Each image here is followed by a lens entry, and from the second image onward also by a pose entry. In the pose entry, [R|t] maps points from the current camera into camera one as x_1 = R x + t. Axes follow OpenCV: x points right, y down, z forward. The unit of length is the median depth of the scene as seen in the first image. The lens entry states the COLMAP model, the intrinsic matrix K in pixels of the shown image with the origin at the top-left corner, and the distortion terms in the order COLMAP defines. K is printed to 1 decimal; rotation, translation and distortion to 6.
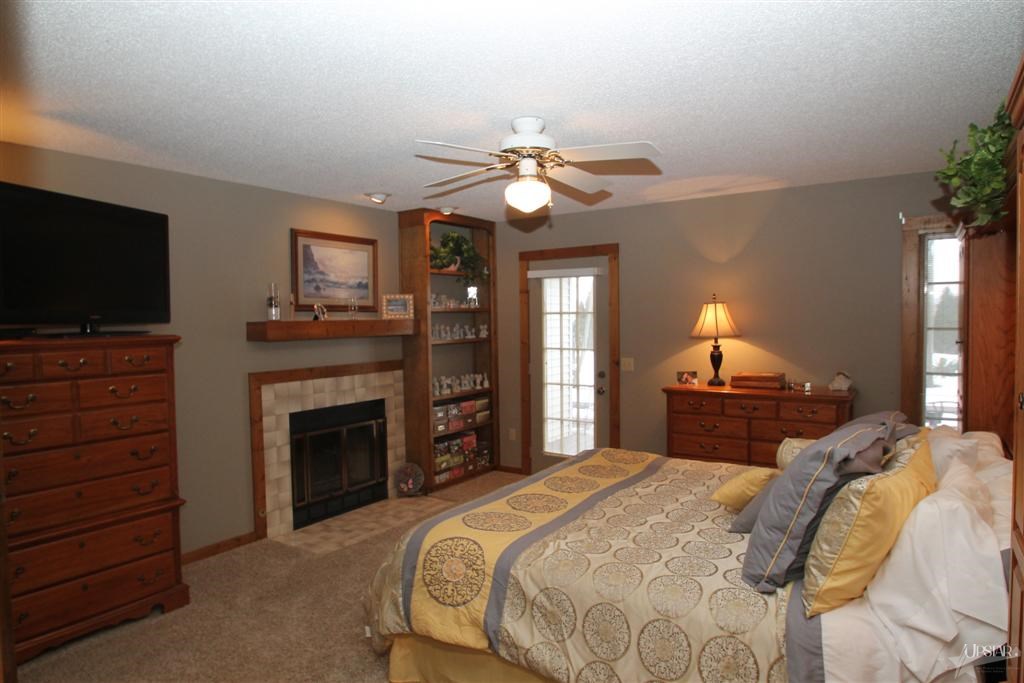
lens RADIAL K [[636.3, 0, 511.6], [0, 636.3, 339.2], [0, 0, 1]] dist [-0.032980, 0.000757]
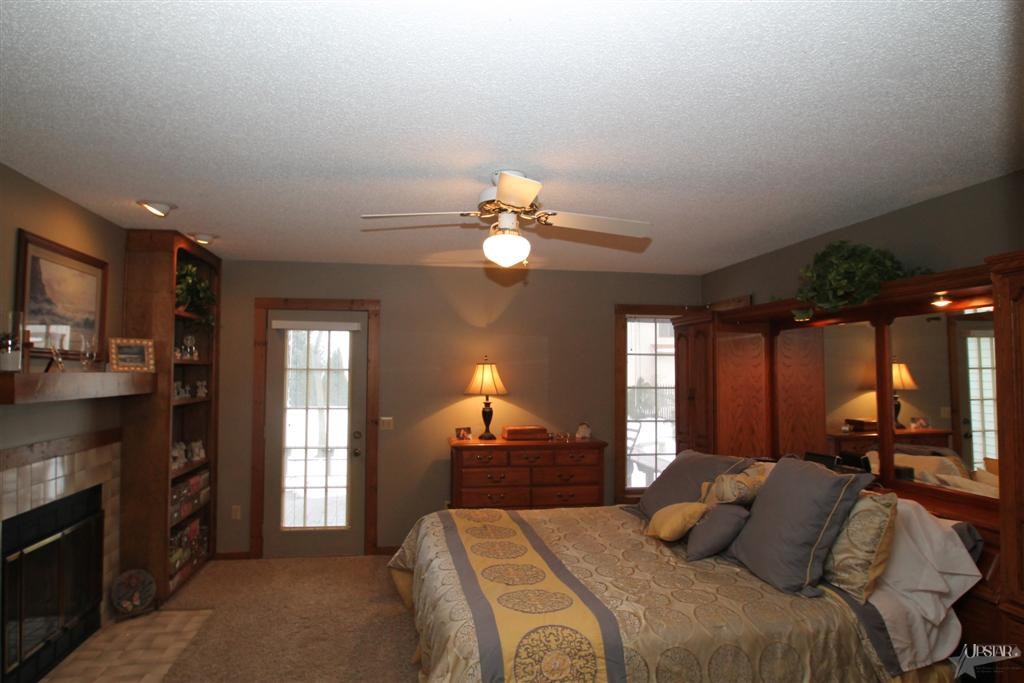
lens RADIAL K [[601.9, 0, 510.5], [0, 601.9, 343.2], [0, 0, 1]] dist [-0.023406, 0.000640]
pose [[0.722122, 0.053790, 0.689672, -0.355479], [0.005966, 0.996451, -0.083964, -0.004787], [-0.691740, 0.064747, 0.719238, 0.205477]]
